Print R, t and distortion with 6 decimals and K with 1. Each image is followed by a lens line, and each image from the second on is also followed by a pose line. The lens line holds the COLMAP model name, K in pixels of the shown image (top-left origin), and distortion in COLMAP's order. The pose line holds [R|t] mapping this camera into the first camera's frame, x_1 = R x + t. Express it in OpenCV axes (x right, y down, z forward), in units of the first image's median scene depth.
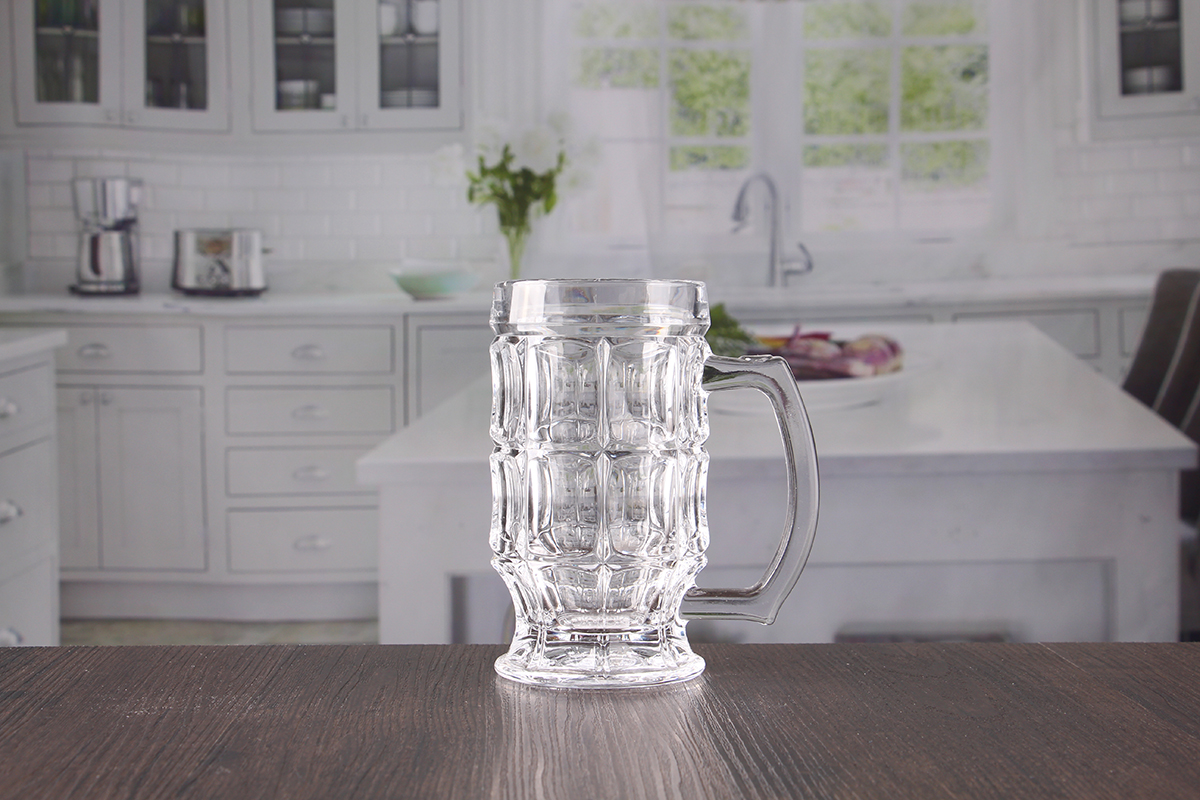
lens RADIAL K [[2121.6, 0, 600.0], [0, 2121.6, 400.0], [0, 0, 1]] dist [0.055897, 0.527031]
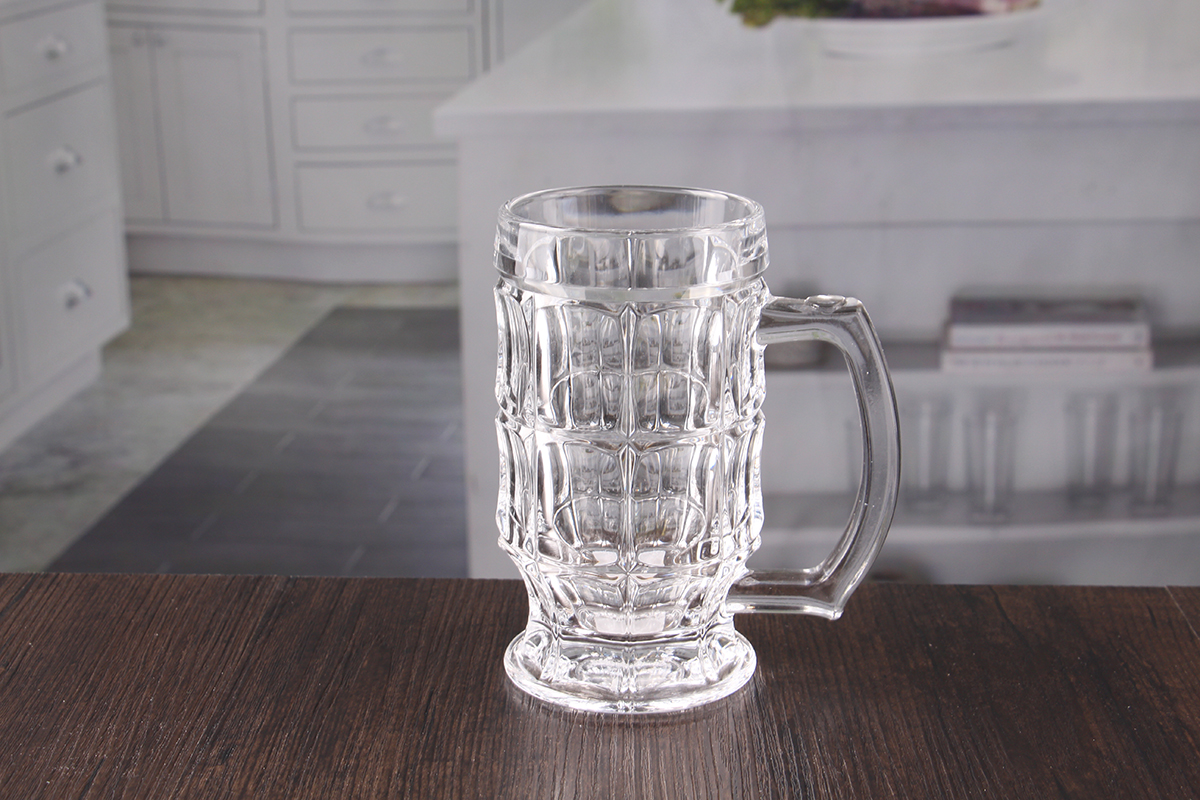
lens RADIAL K [[2121.6, 0, 600.0], [0, 2121.6, 400.0], [0, 0, 1]] dist [0.055897, 0.527031]
pose [[0.998087, 0.014063, -0.060198, 0.014649], [0.000620, 0.971452, 0.237234, -0.067908], [0.061816, -0.236818, 0.969586, 0.083051]]
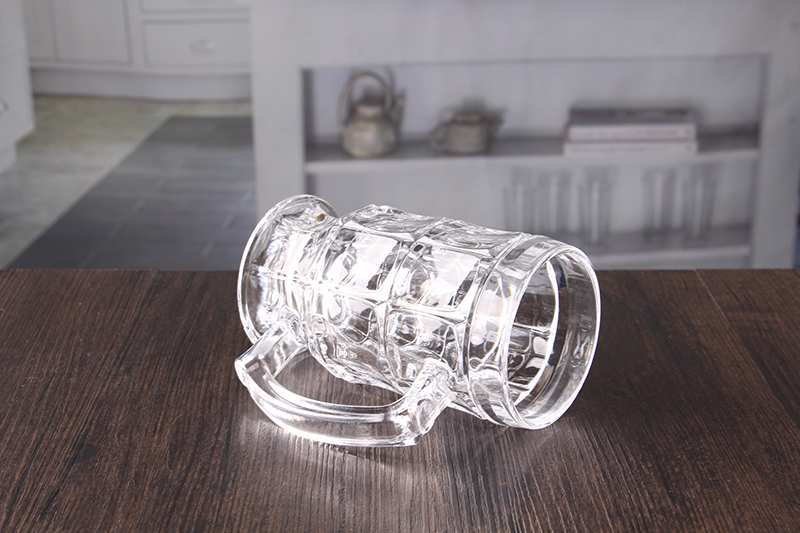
lens RADIAL K [[1414.4, 0, 400.0], [0, 1414.4, 266.5], [0, 0, 1]] dist [0.055897, 0.527031]
pose [[0.999827, 0.006794, -0.017329, 0.013332], [-0.001456, 0.956704, 0.291060, -0.067530], [0.018557, -0.290984, 0.956548, 0.051054]]
